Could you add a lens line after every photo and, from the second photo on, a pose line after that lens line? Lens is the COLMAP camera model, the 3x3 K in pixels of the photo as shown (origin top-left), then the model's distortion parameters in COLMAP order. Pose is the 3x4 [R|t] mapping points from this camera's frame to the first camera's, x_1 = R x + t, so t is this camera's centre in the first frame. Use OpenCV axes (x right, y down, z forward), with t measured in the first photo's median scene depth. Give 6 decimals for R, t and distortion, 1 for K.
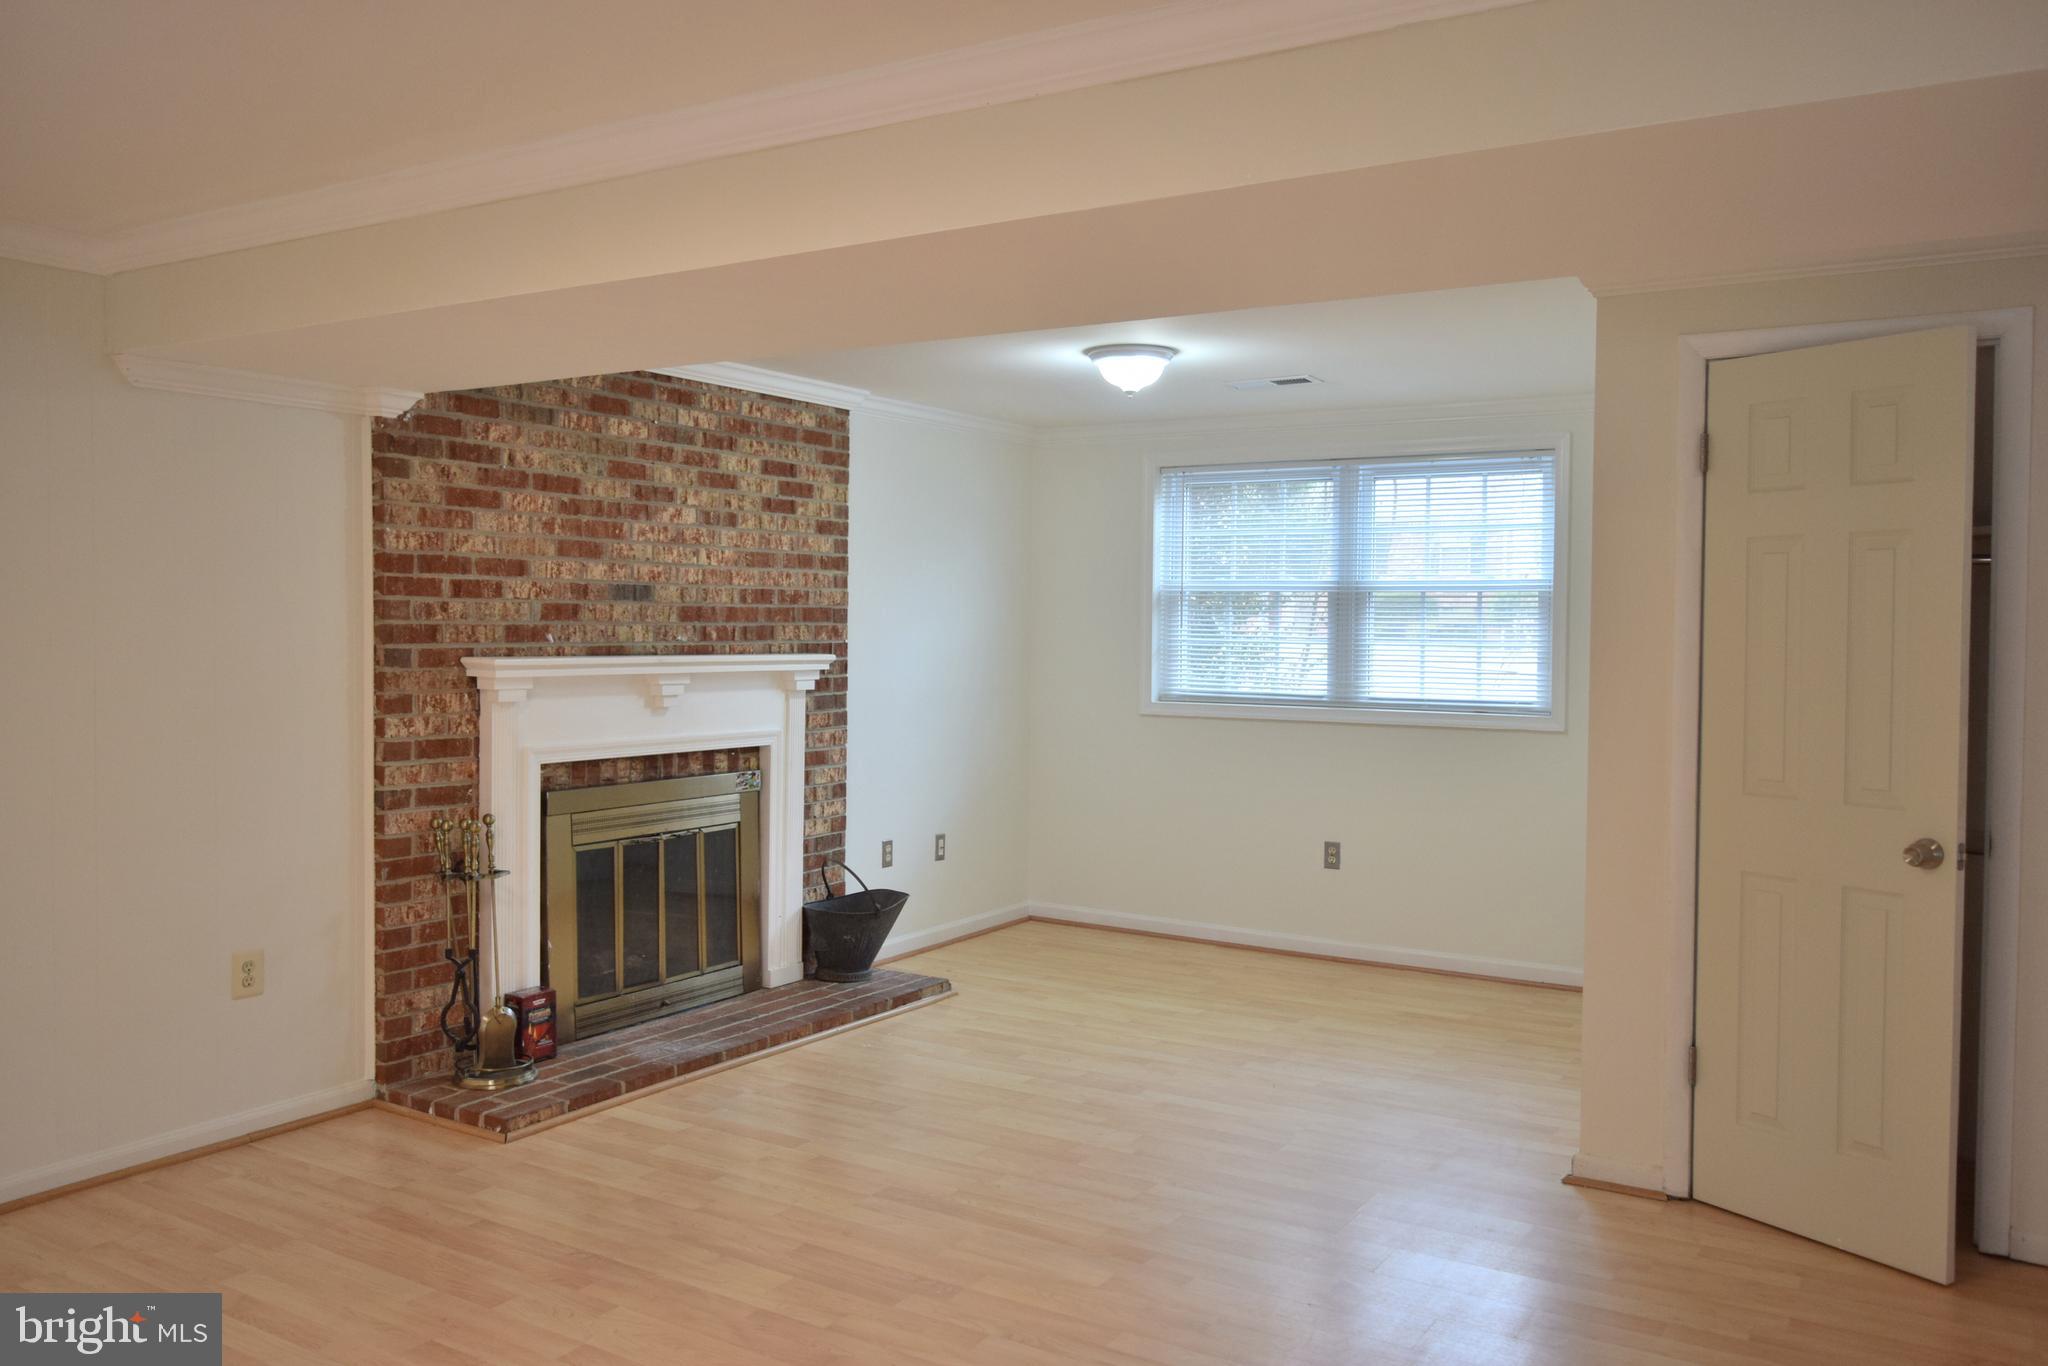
lens RADIAL K [[1607.6, 0, 1024.0], [0, 1607.6, 683.0], [0, 0, 1]] dist [-0.005170, 0.005777]
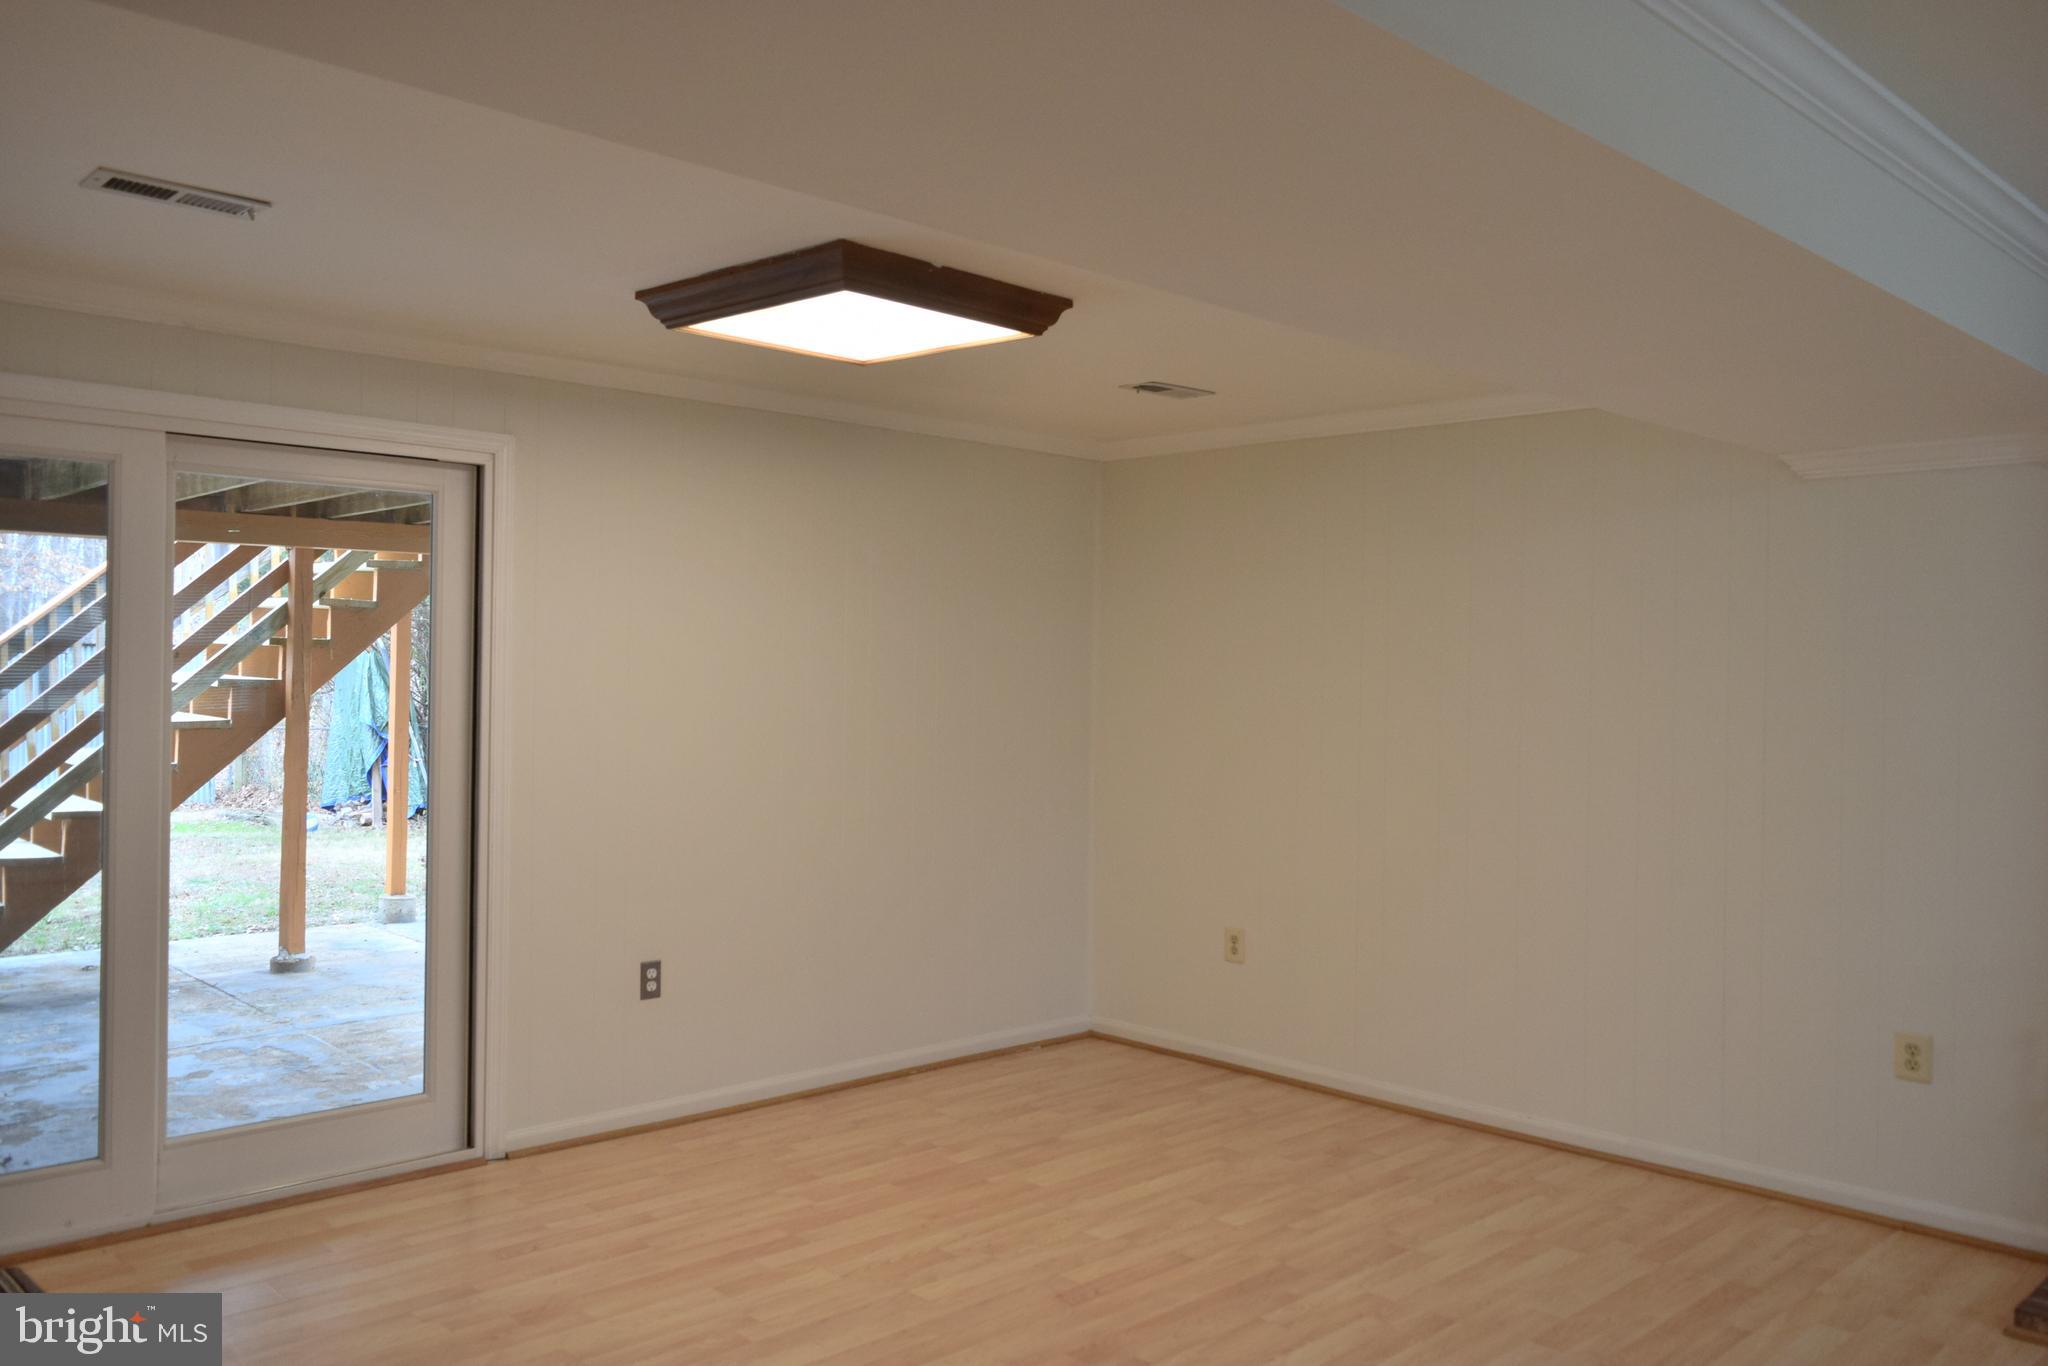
lens RADIAL K [[1607.6, 0, 1024.0], [0, 1607.6, 683.0], [0, 0, 1]] dist [-0.005170, 0.005777]
pose [[-0.230117, 0.004422, -0.973153, 0.722510], [-0.043770, 0.998931, 0.014889, -0.057221], [0.972178, 0.046021, -0.229677, 0.775534]]
